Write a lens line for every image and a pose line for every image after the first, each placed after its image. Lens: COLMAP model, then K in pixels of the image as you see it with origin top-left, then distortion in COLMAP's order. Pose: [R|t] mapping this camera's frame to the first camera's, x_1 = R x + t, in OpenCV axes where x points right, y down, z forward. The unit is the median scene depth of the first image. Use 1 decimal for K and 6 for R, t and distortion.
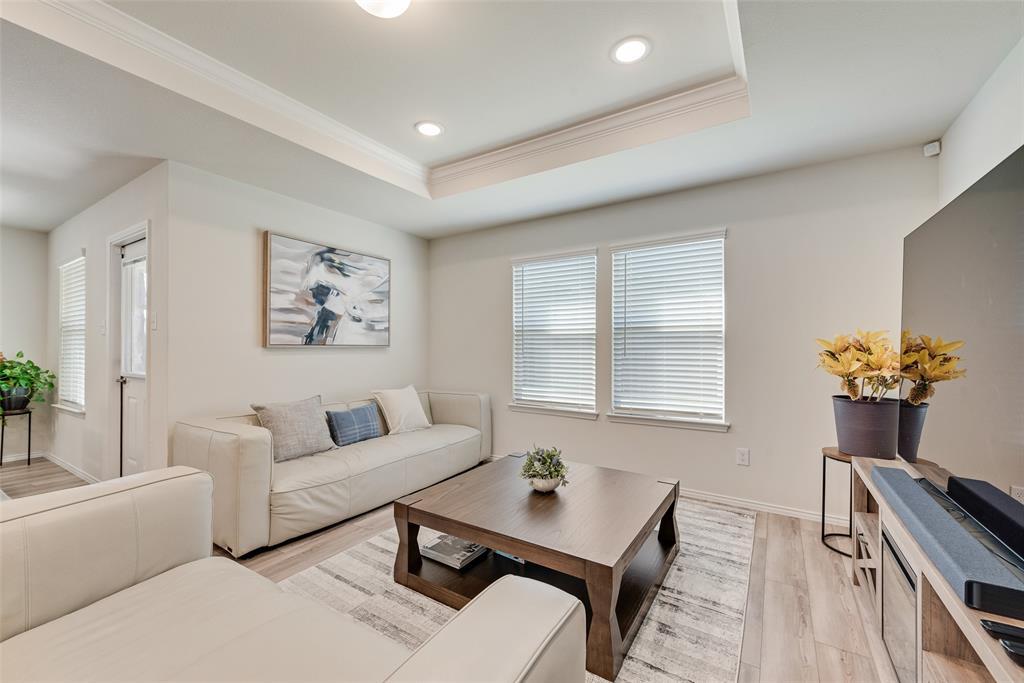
lens RADIAL K [[410.9, 0, 517.9], [0, 410.9, 344.8], [0, 0, 1]] dist [0.015834, -0.004853]
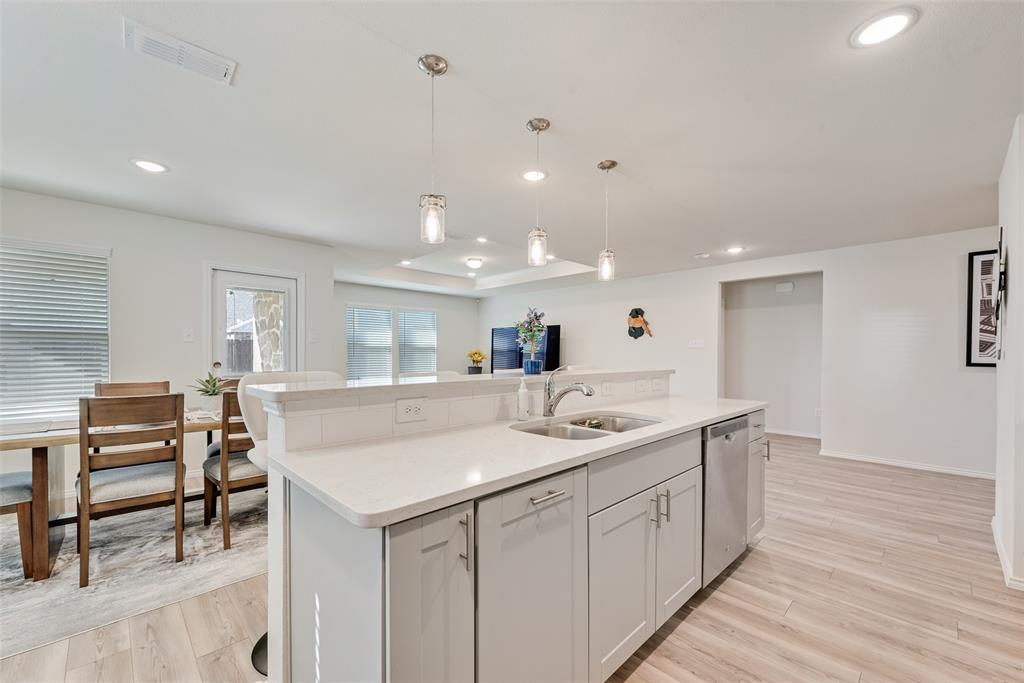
lens RADIAL K [[410.9, 0, 509.8], [0, 410.9, 358.9], [0, 0, 1]] dist [0.015834, -0.004853]
pose [[0.231927, -0.013404, 0.972641, -1.874905], [-0.010648, 0.999810, 0.016318, -0.005453], [-0.972675, -0.014141, 0.231741, -0.124632]]
